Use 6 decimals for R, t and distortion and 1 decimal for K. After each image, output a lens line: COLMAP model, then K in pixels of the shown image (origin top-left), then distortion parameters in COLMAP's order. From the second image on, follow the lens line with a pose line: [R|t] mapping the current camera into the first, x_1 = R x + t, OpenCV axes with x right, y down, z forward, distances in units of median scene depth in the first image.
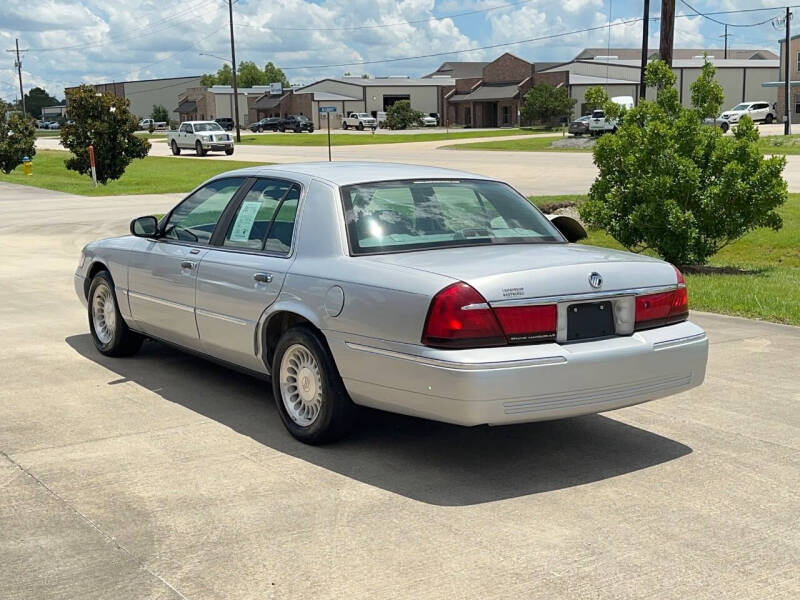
lens RADIAL K [[1099.8, 0, 404.2], [0, 1099.8, 308.8], [0, 0, 1]] dist [0.119601, 0.000000]
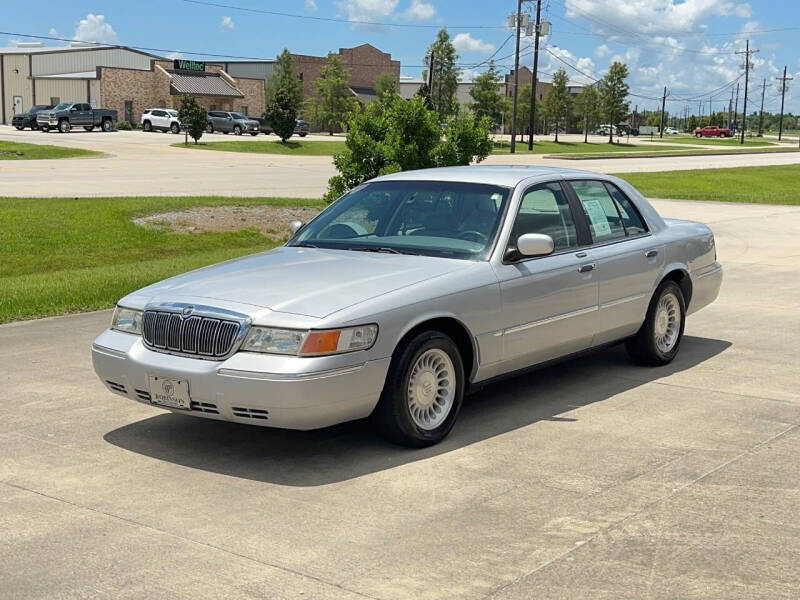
lens RADIAL K [[1099.8, 0, 396.2], [0, 1099.8, 304.6], [0, 0, 1]] dist [0.119601, 0.000000]
pose [[-0.278338, -0.141607, 0.949987, -1.072889], [0.143336, 0.971872, 0.186866, -0.213182], [-0.949728, 0.188179, -0.250212, 1.360773]]
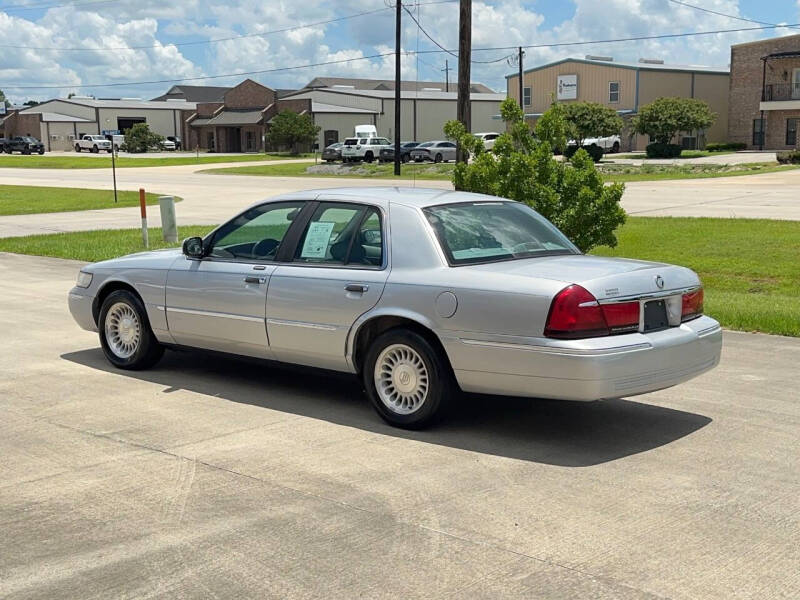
lens RADIAL K [[1099.8, 0, 394.3], [0, 1099.8, 299.3], [0, 0, 1]] dist [0.119601, 0.000000]
pose [[0.971903, -0.023730, 0.234184, -0.302986], [0.030858, 0.999164, -0.026819, 0.013119], [-0.233352, 0.033292, 0.971822, -0.105930]]
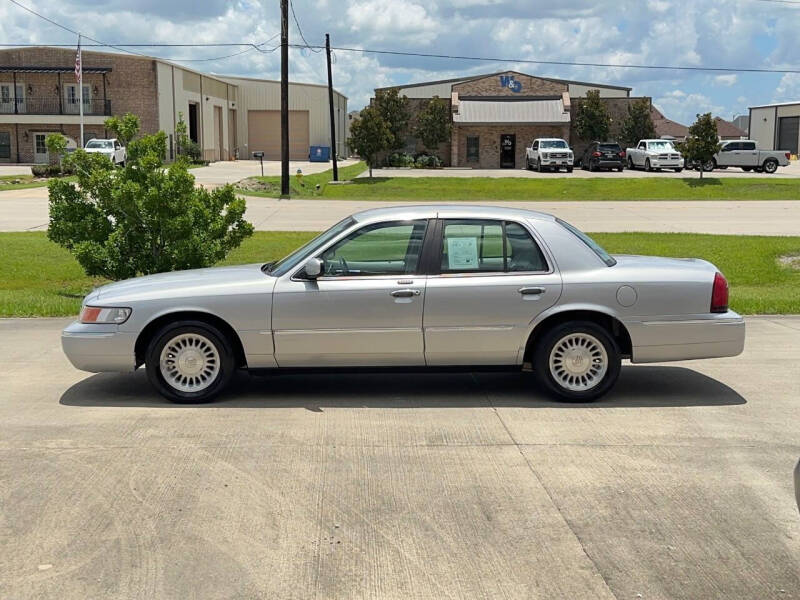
lens RADIAL K [[1099.8, 0, 403.5], [0, 1099.8, 298.0], [0, 0, 1]] dist [0.119601, 0.000000]
pose [[0.547944, -0.089128, 0.831753, -1.131308], [0.125989, 0.991759, 0.023274, -0.059902], [-0.826973, 0.092039, 0.554658, 0.322239]]
